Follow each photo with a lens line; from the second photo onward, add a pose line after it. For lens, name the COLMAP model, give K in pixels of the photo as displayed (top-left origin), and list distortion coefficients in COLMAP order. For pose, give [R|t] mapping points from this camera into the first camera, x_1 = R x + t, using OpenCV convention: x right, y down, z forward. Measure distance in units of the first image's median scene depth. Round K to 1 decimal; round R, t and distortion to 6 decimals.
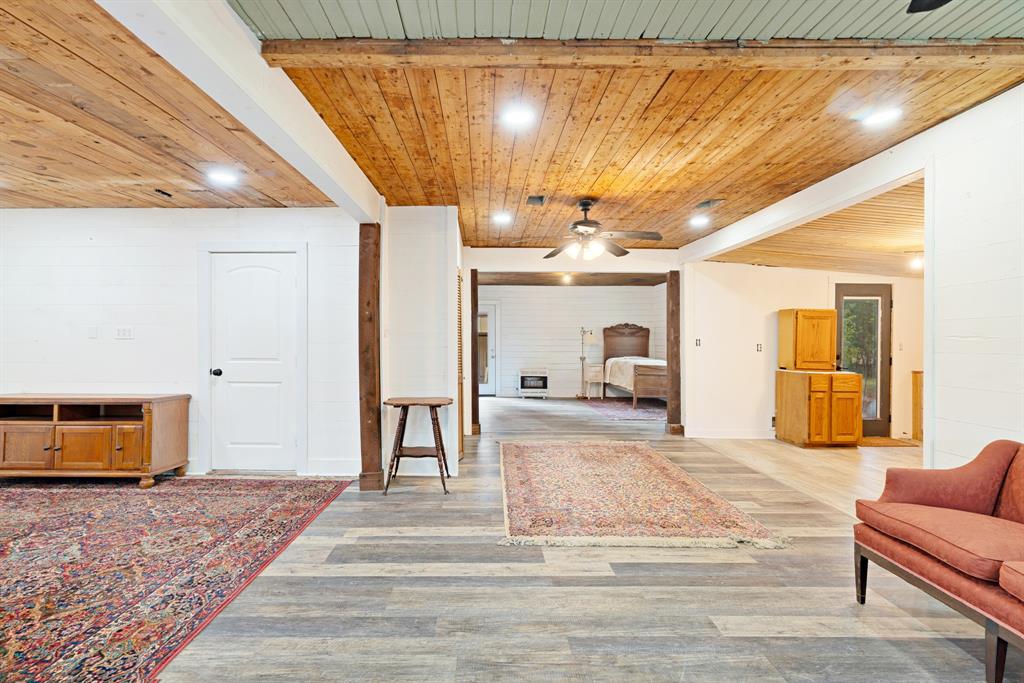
lens RADIAL K [[473.9, 0, 498.7], [0, 473.9, 314.5], [0, 0, 1]] dist [-0.010663, -0.000208]
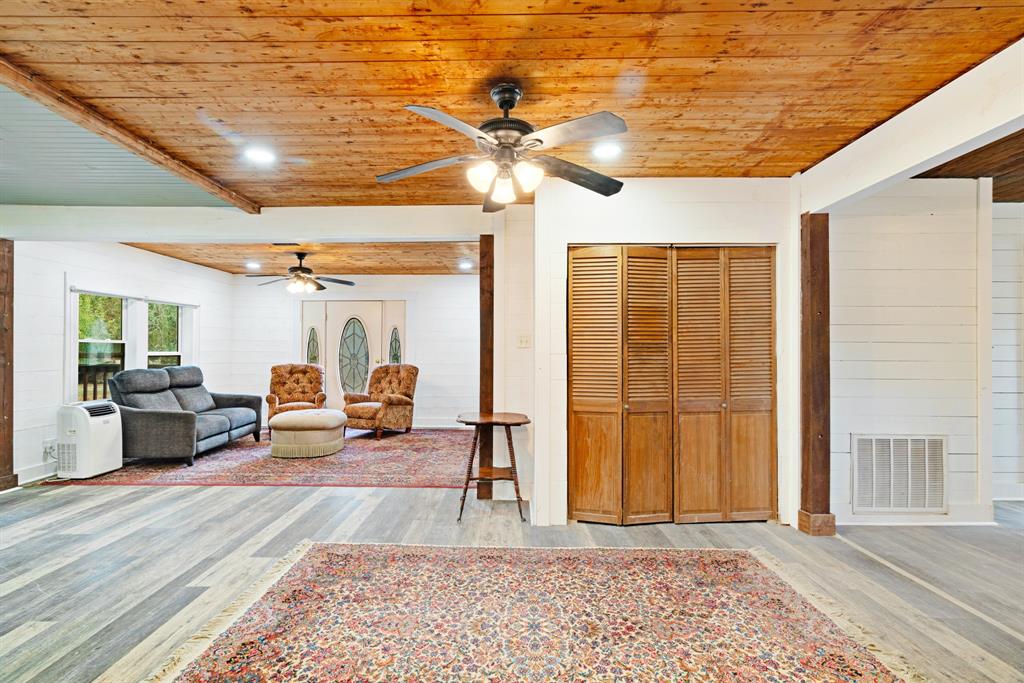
lens RADIAL K [[466.0, 0, 500.6], [0, 466.0, 348.6], [0, 0, 1]] dist [-0.008664, 0.000597]
pose [[-0.051198, -0.021693, -0.998453, 0.892667], [0.060442, 0.997864, -0.024780, 0.078949], [0.996858, -0.061617, -0.049778, 1.285826]]
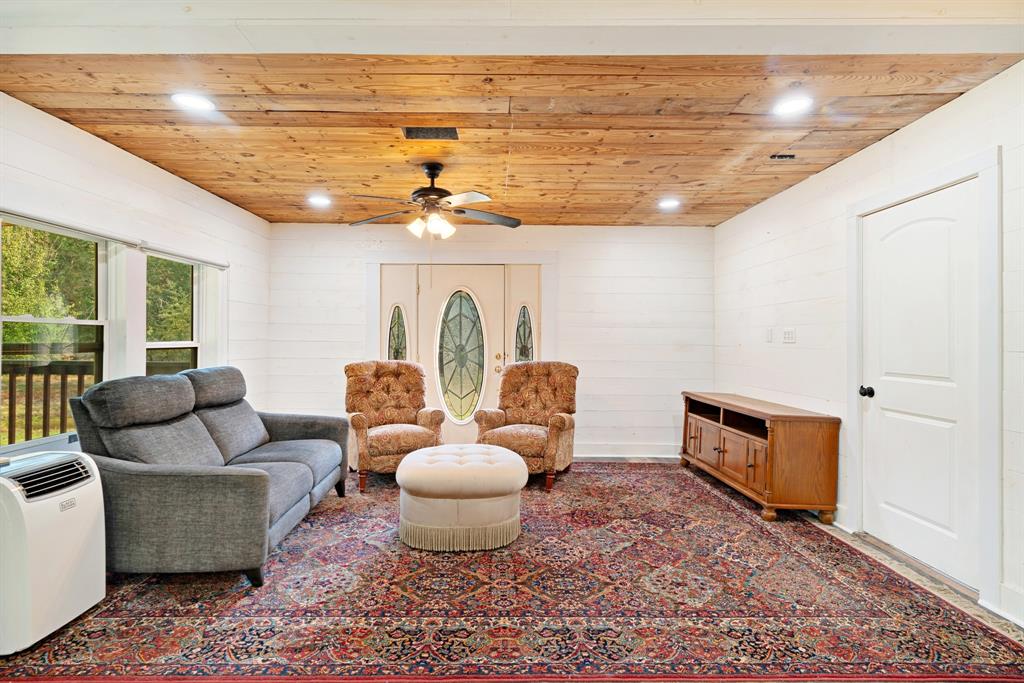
lens RADIAL K [[475.0, 0, 506.9], [0, 475.0, 341.5], [0, 0, 1]] dist [-0.003909, 0.001062]
pose [[-0.003833, -0.013715, -0.999899, 0.160381], [0.056552, 0.998303, -0.013910, 0.021391], [0.998392, -0.056600, -0.003051, 0.590073]]
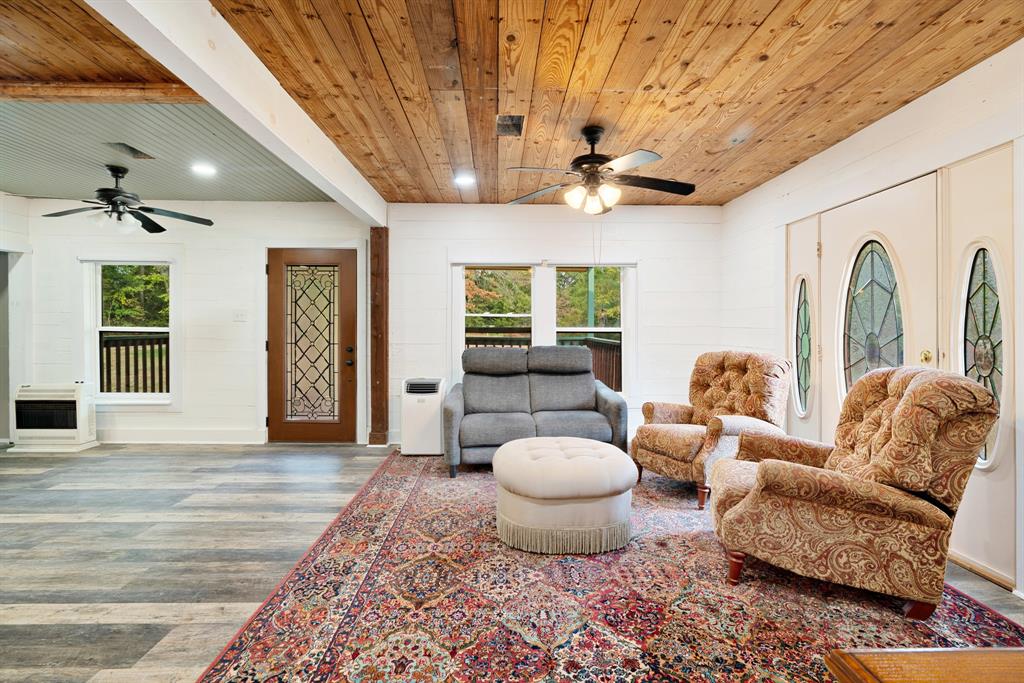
lens RADIAL K [[466.0, 0, 500.6], [0, 466.0, 348.6], [0, 0, 1]] dist [-0.008664, 0.000597]
pose [[-0.999711, -0.023890, -0.002509, -0.666048], [-0.023835, 0.999516, -0.019977, 0.066982], [0.002985, -0.019912, -0.999797, 1.329699]]
